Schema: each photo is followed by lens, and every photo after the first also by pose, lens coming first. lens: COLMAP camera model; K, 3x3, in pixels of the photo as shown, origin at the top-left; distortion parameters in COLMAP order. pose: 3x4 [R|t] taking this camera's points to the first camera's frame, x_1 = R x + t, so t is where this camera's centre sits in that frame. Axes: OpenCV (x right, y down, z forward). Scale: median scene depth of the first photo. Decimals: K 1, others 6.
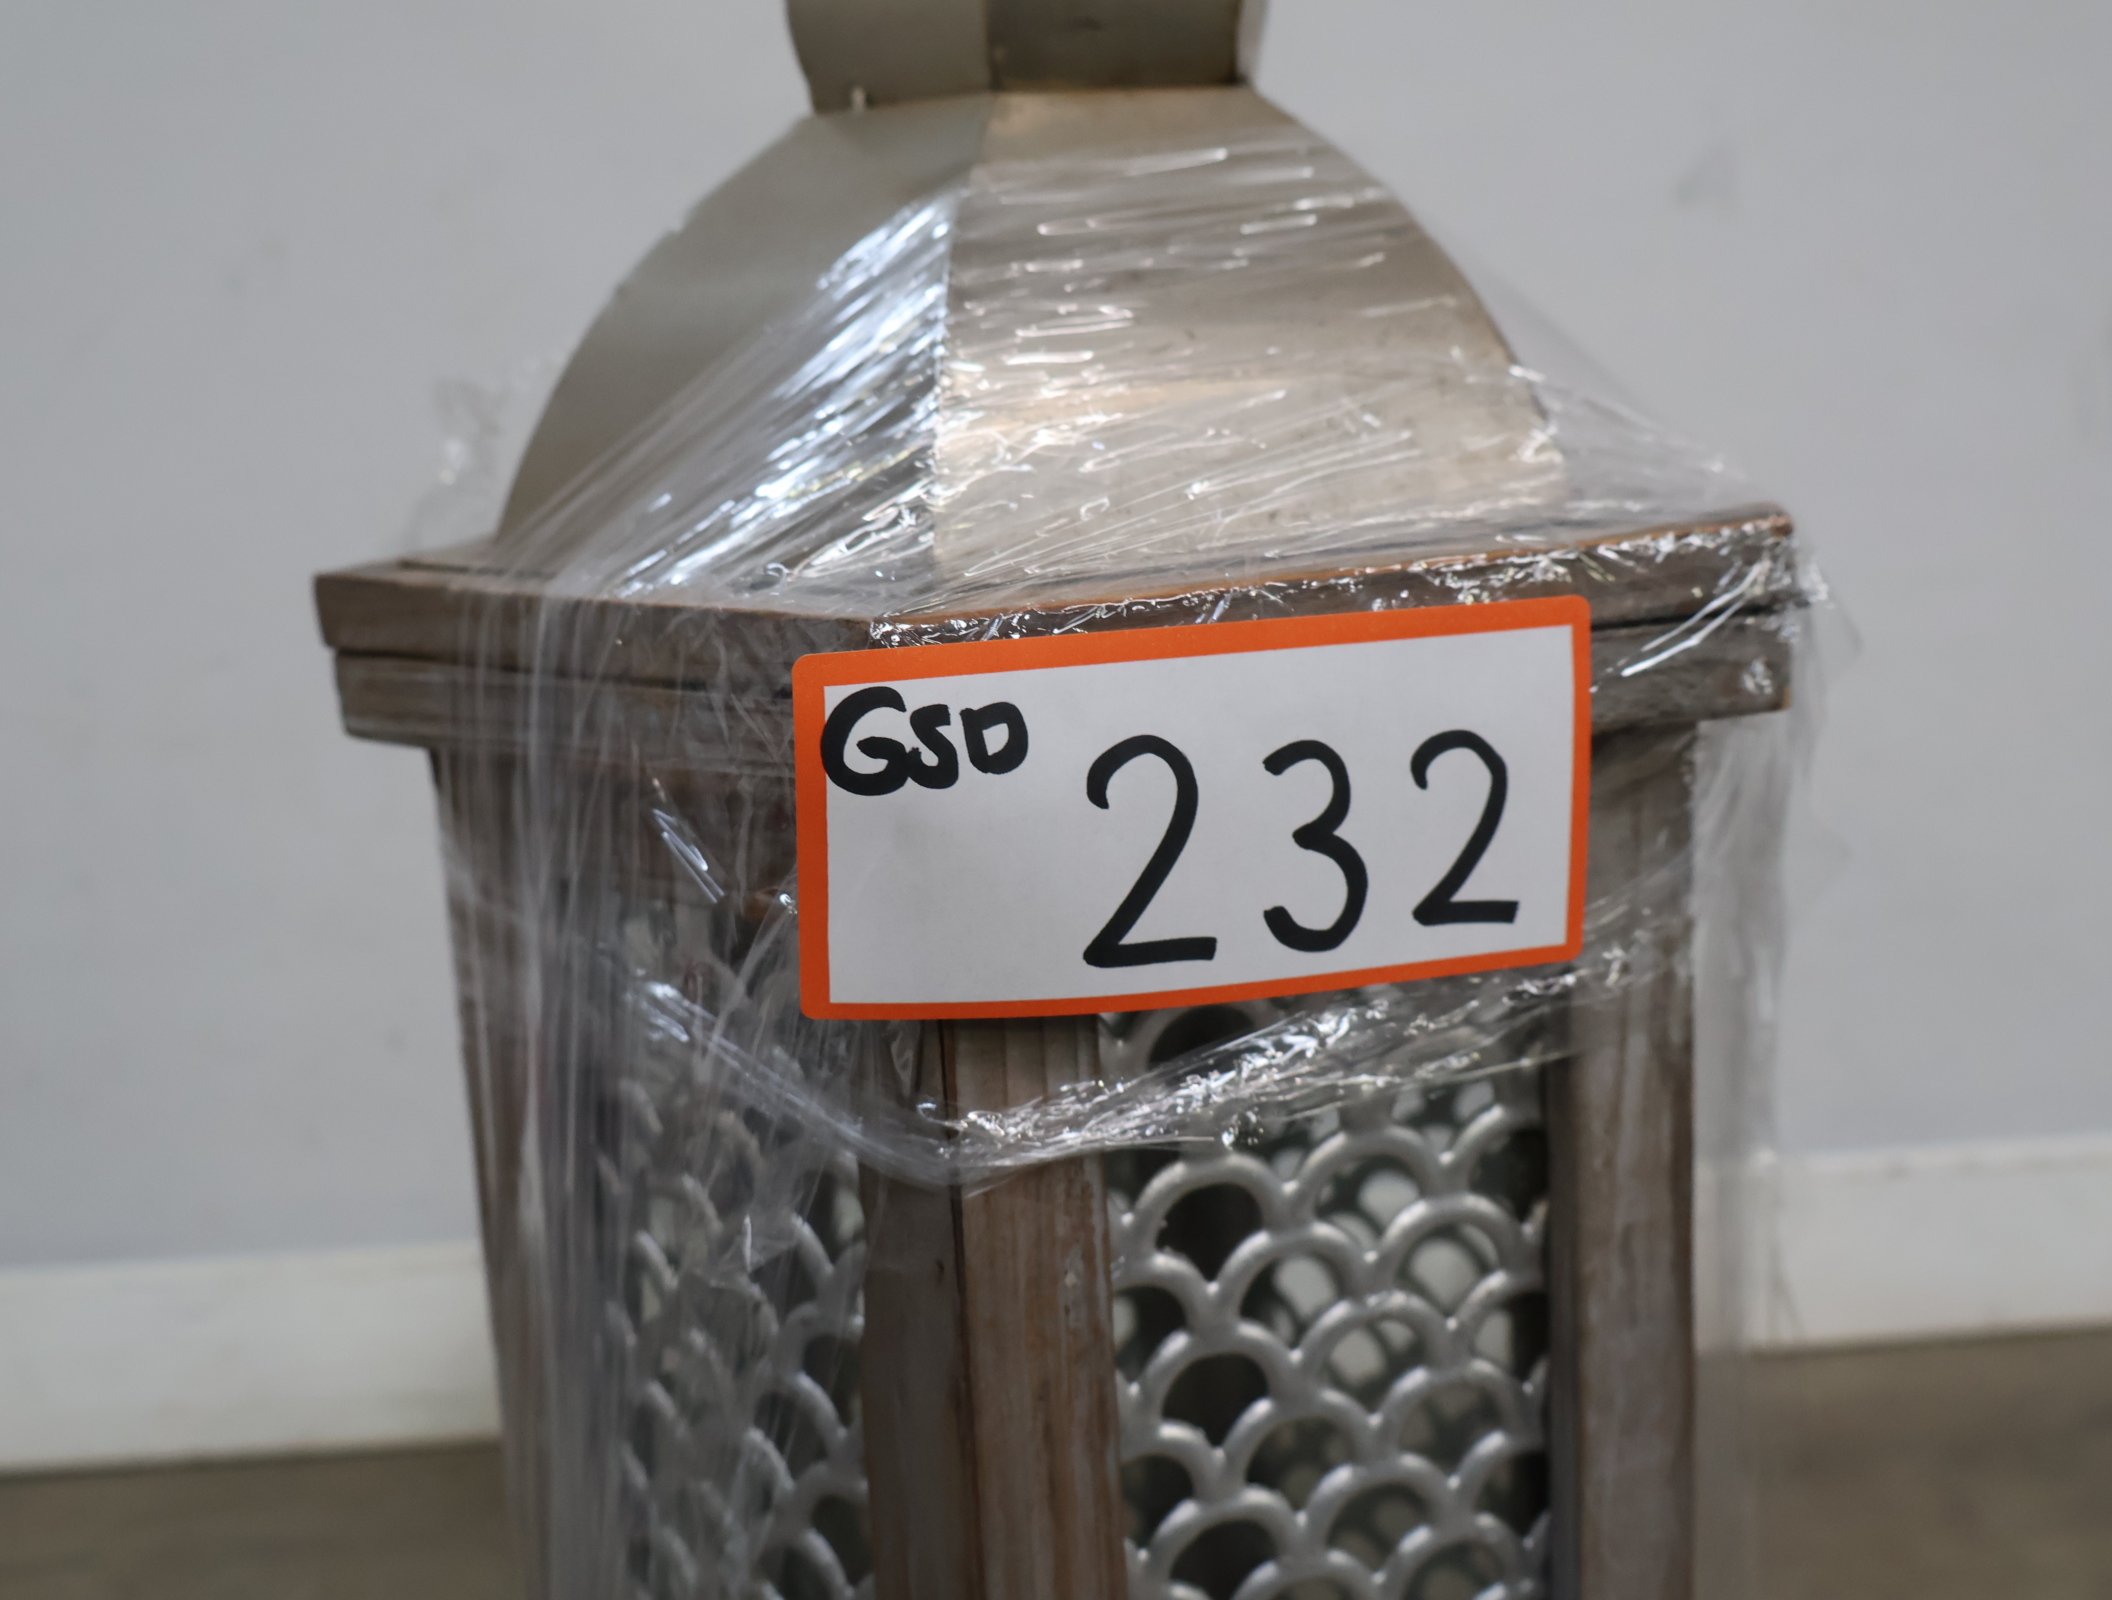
lens RADIAL K [[2070.0, 0, 1036.3], [0, 2070.0, 806.6], [0, 0, 1]] dist [0.010380, 0.008347]
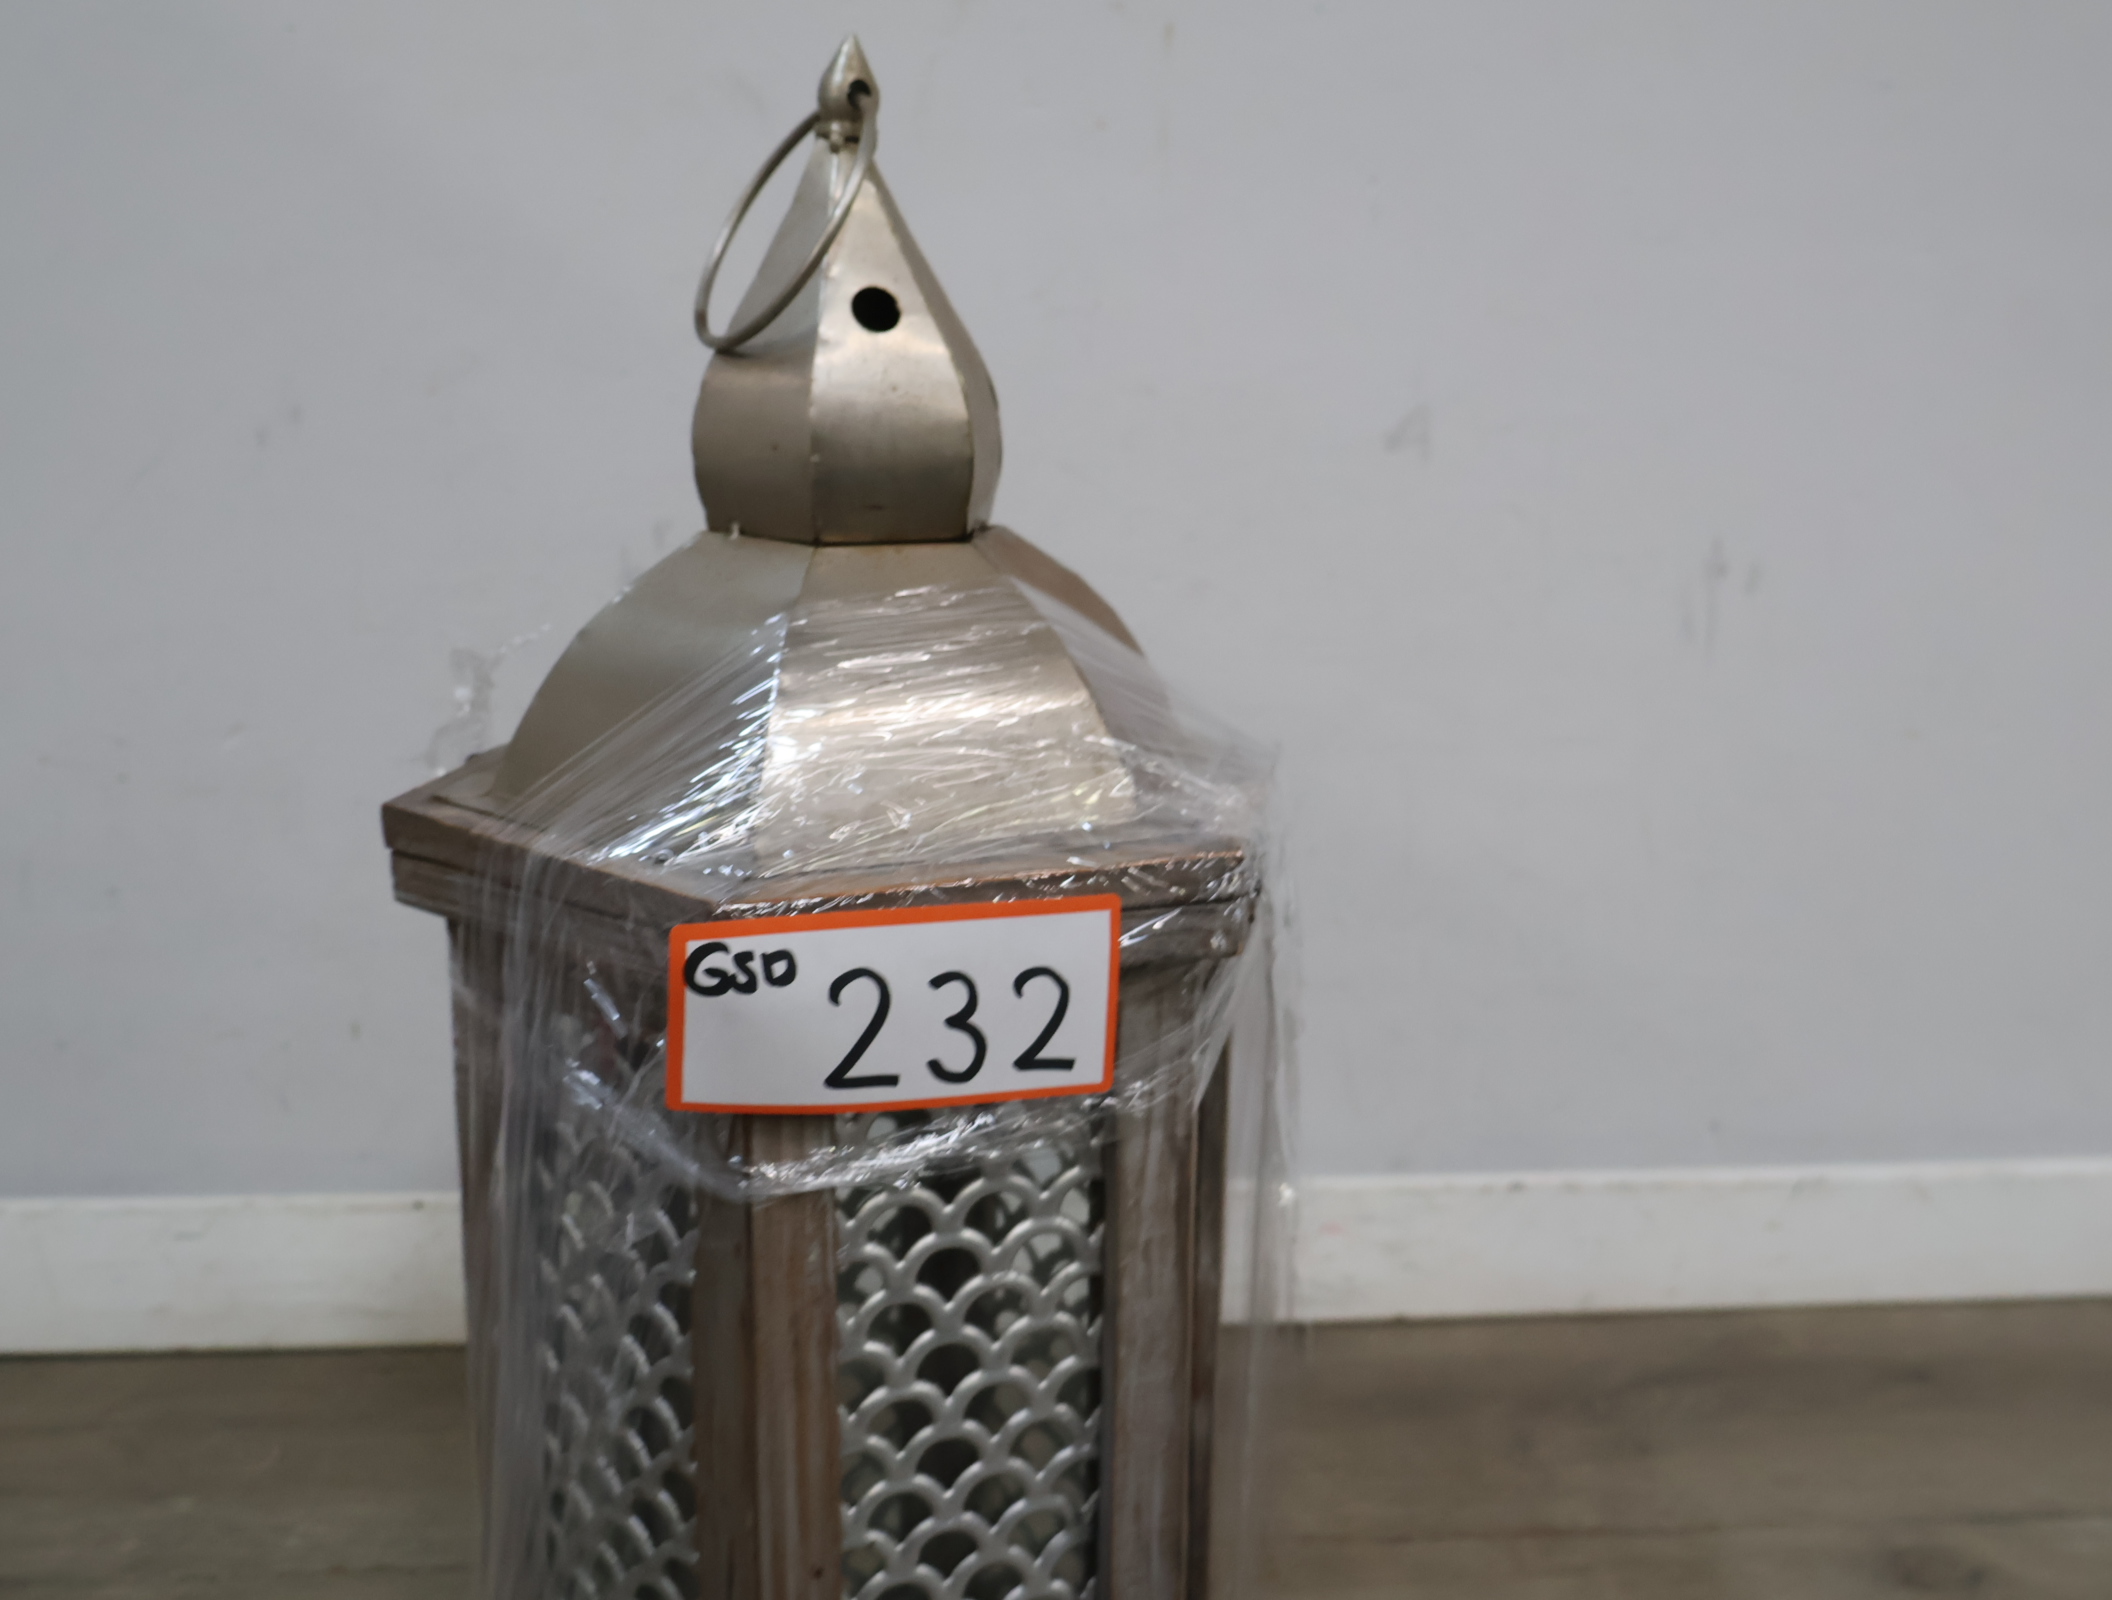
lens RADIAL K [[2153.1, 0, 1056.0], [0, 2153.1, 800.0], [0, 0, 1]] dist [0.016842, 0.004461]
pose [[0.997185, 0.056455, 0.049342, 0.105987], [-0.057941, 0.997893, 0.029213, -0.217325], [-0.047589, -0.031990, 0.998355, -0.797382]]
